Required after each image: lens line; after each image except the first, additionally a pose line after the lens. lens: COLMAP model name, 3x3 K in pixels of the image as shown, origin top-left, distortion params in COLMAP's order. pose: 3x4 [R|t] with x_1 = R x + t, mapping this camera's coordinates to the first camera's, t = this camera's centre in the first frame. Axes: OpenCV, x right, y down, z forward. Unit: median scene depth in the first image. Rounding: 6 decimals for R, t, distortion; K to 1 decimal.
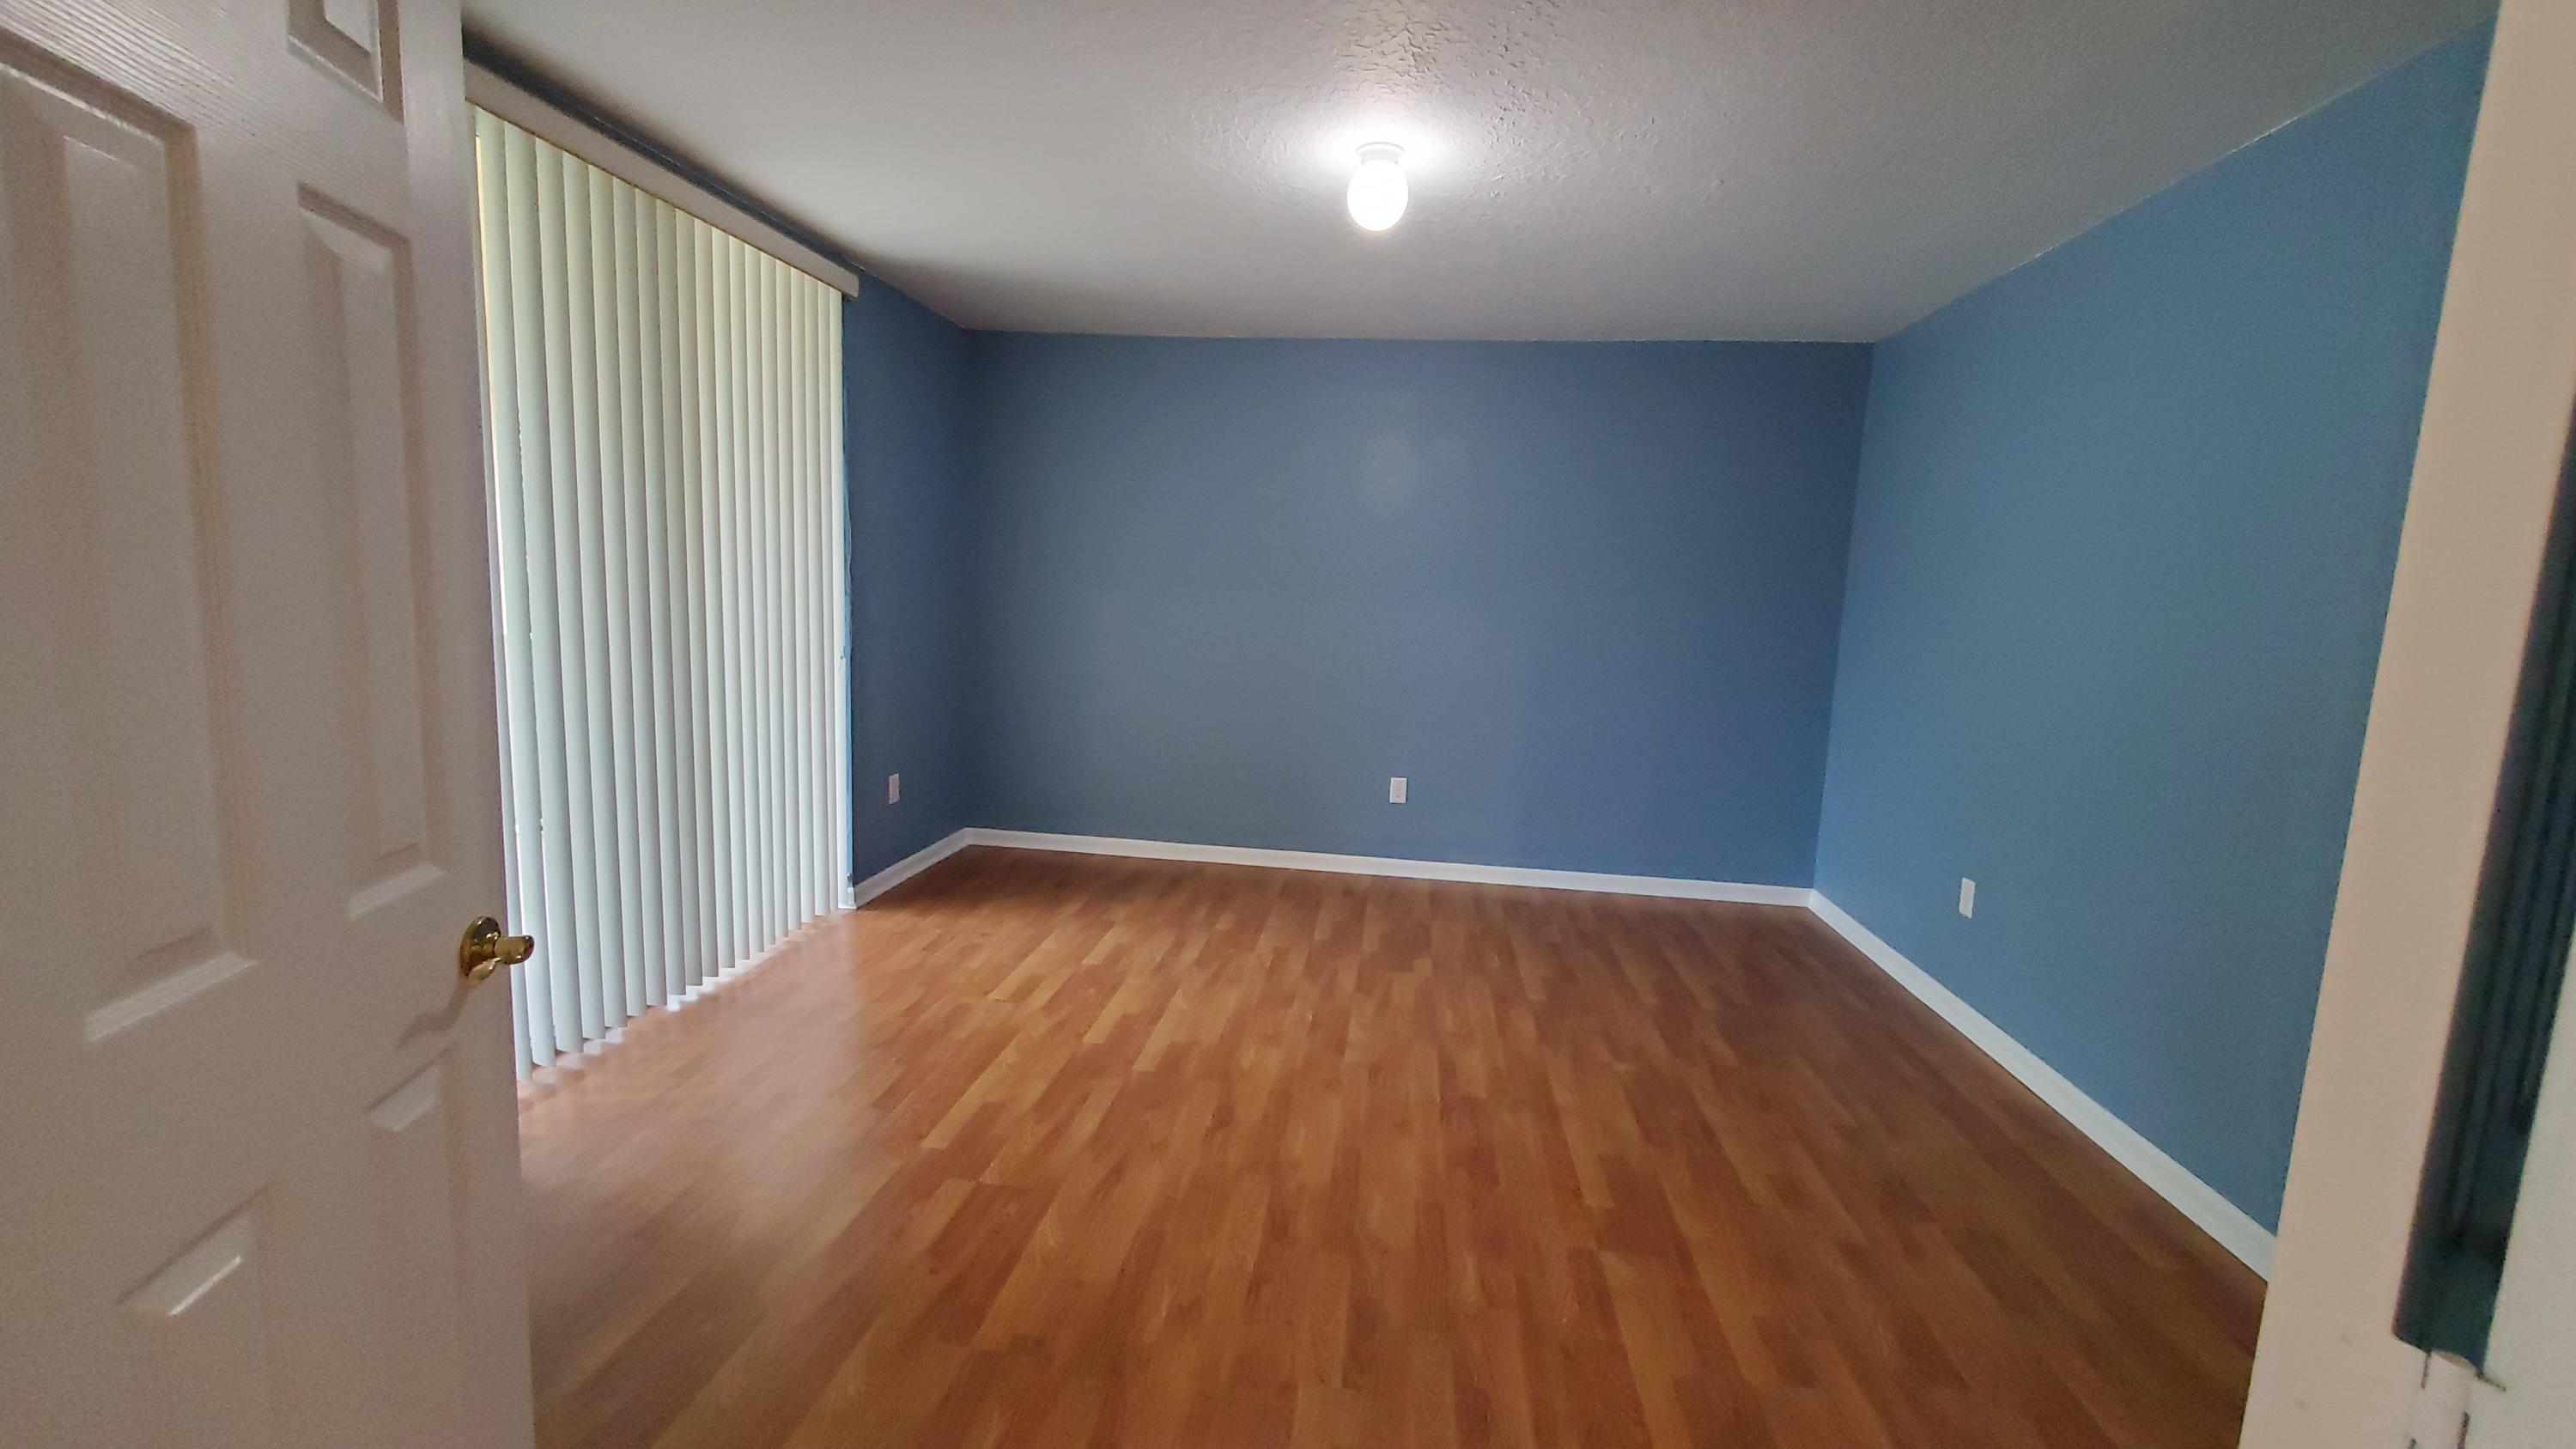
lens RADIAL K [[1027.2, 0, 1288.0], [0, 1027.2, 724.5], [0, 0, 1]] dist [-0.000670, -0.000170]
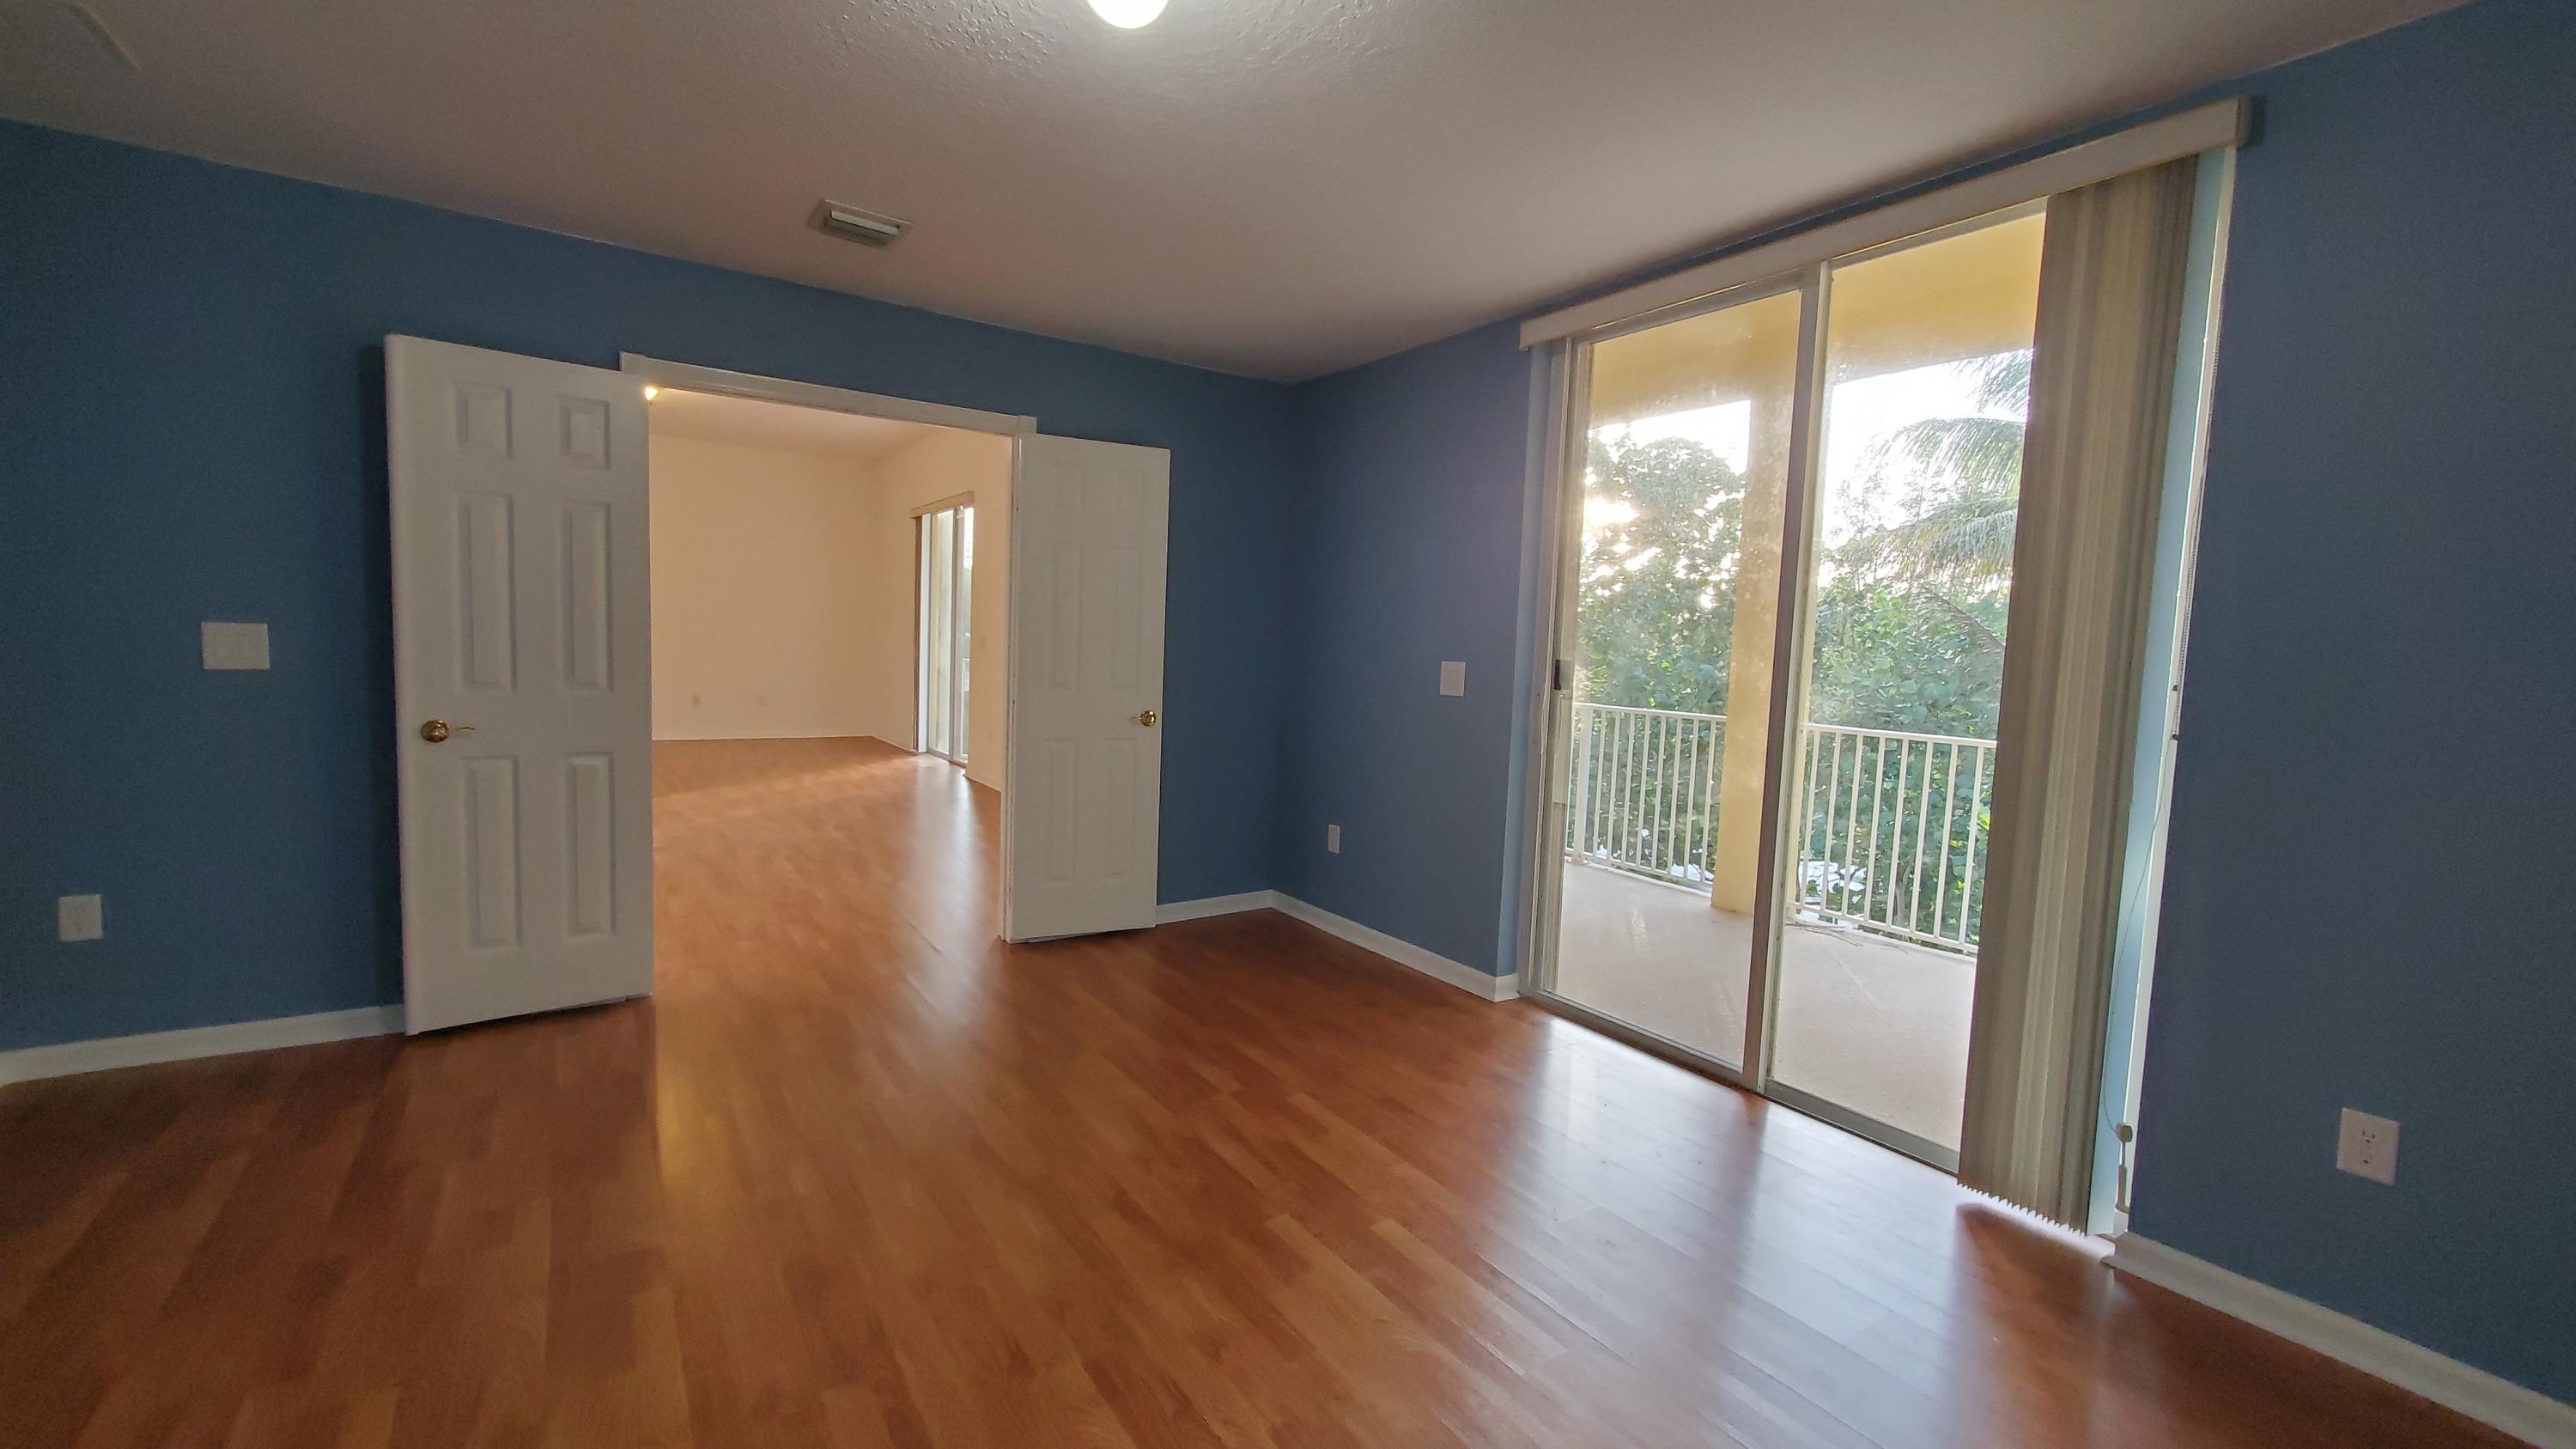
lens RADIAL K [[1065.5, 0, 1288.0], [0, 1065.5, 724.5], [0, 0, 1]] dist [-0.001945, -0.000134]
pose [[-0.760808, -0.023723, -0.648543, 0.415318], [-0.159482, 0.975521, 0.151406, -0.172230], [0.629076, 0.218622, -0.745968, 1.608869]]
